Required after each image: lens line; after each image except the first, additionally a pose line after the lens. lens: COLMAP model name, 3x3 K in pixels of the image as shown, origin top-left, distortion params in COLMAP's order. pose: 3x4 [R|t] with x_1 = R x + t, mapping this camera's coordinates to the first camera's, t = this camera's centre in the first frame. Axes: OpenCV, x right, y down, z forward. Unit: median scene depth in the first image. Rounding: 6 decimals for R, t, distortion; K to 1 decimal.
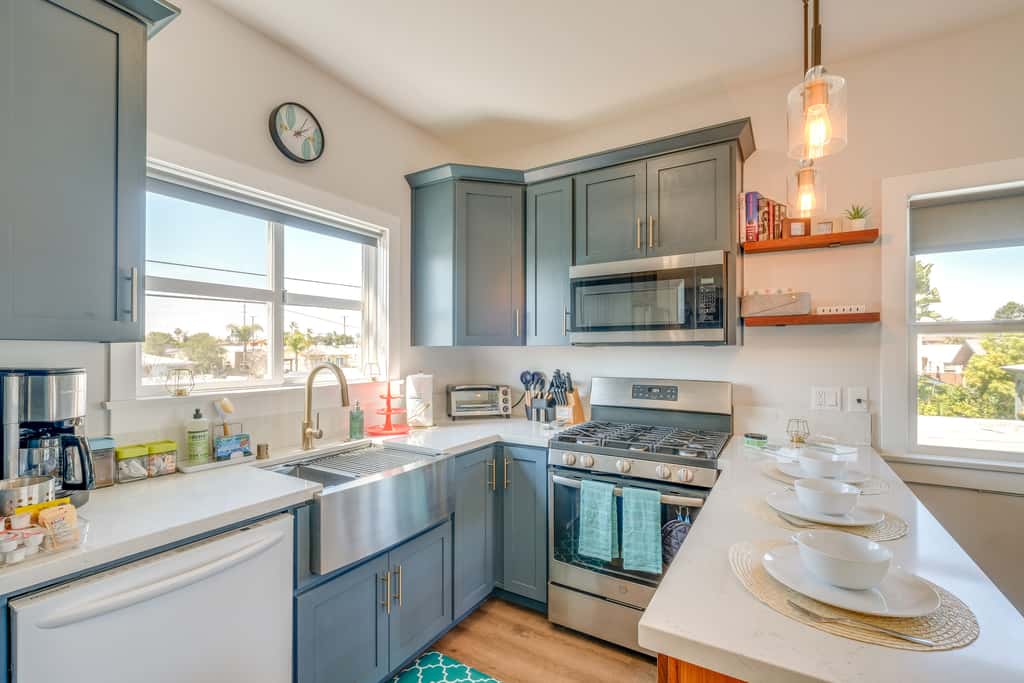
lens RADIAL K [[456.8, 0, 509.3], [0, 456.8, 350.7], [0, 0, 1]] dist [0.001465, -0.000434]
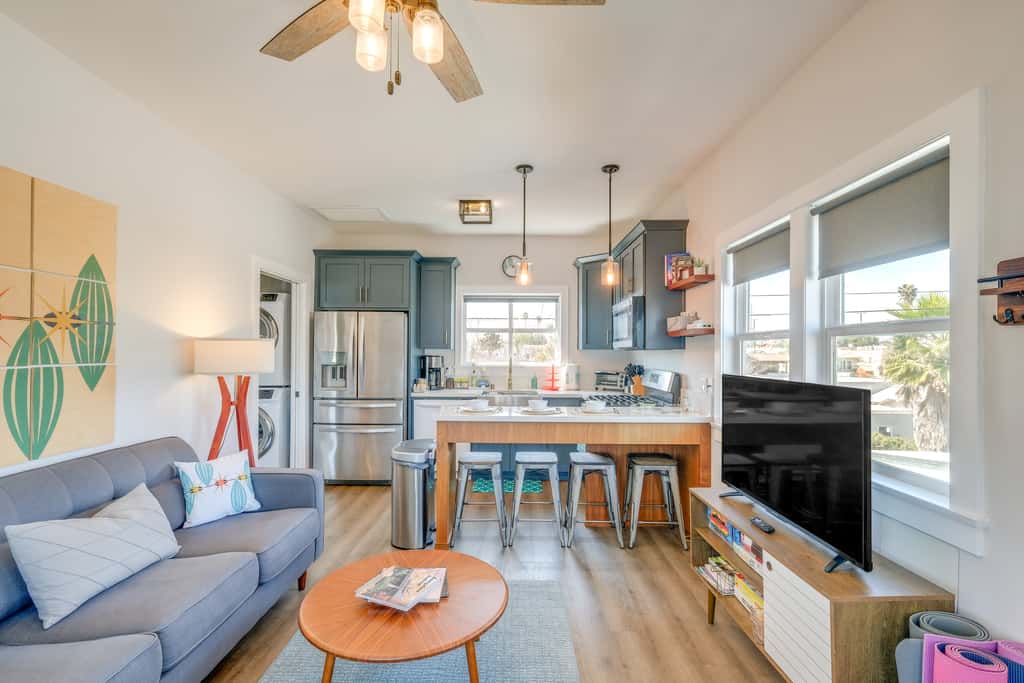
lens RADIAL K [[452.8, 0, 509.8], [0, 452.8, 345.8], [0, 0, 1]] dist [-0.001825, -0.000260]
pose [[0.515314, -0.008016, -0.856964, 1.627942], [-0.004683, 0.999915, -0.012169, -0.001201], [0.856988, 0.010284, 0.515233, -0.306373]]
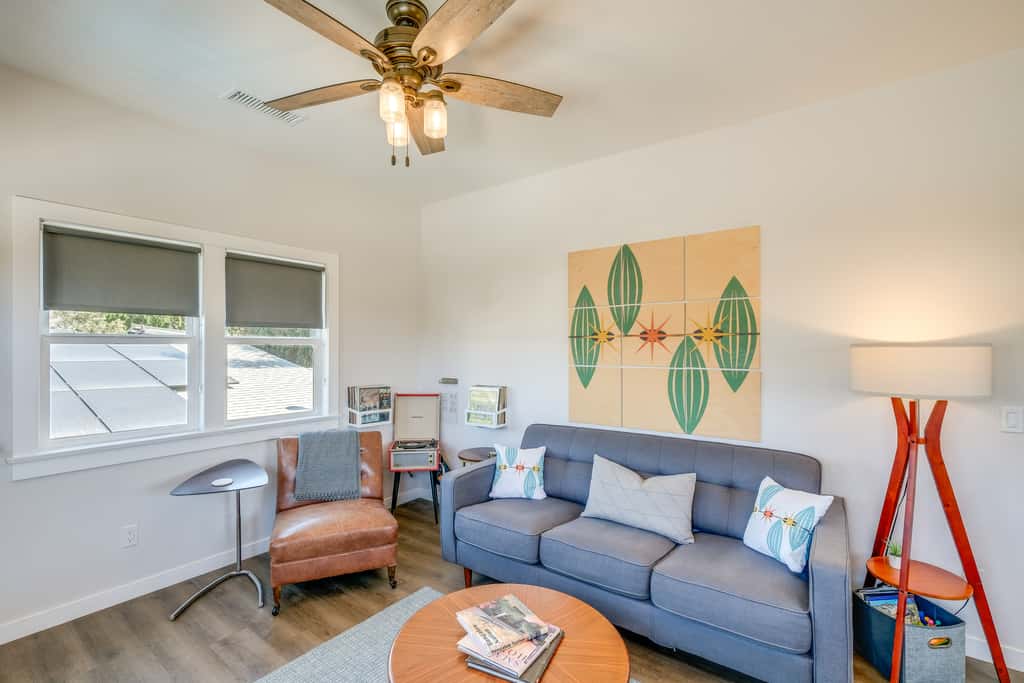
lens RADIAL K [[452.8, 0, 509.8], [0, 452.8, 345.8], [0, 0, 1]] dist [-0.001825, -0.000260]
pose [[-0.996837, -0.003630, 0.079389, 0.774369], [-0.003816, 0.999990, -0.002197, -0.025411], [-0.079380, -0.002494, -0.996841, 0.658114]]
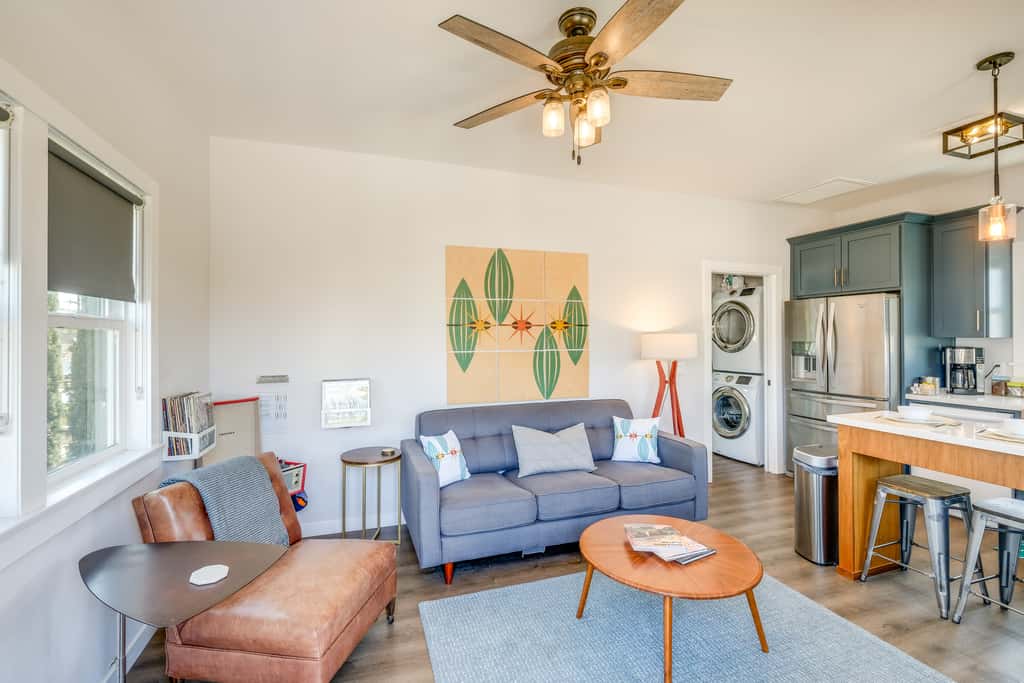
lens RADIAL K [[448.8, 0, 509.6], [0, 448.8, 336.2], [0, 0, 1]] dist [-0.000993, -0.000174]
pose [[-0.630000, -0.003692, -0.776586, 1.778419], [0.001672, 0.999980, -0.006110, -0.009737], [0.776593, -0.005148, -0.629981, 0.307223]]
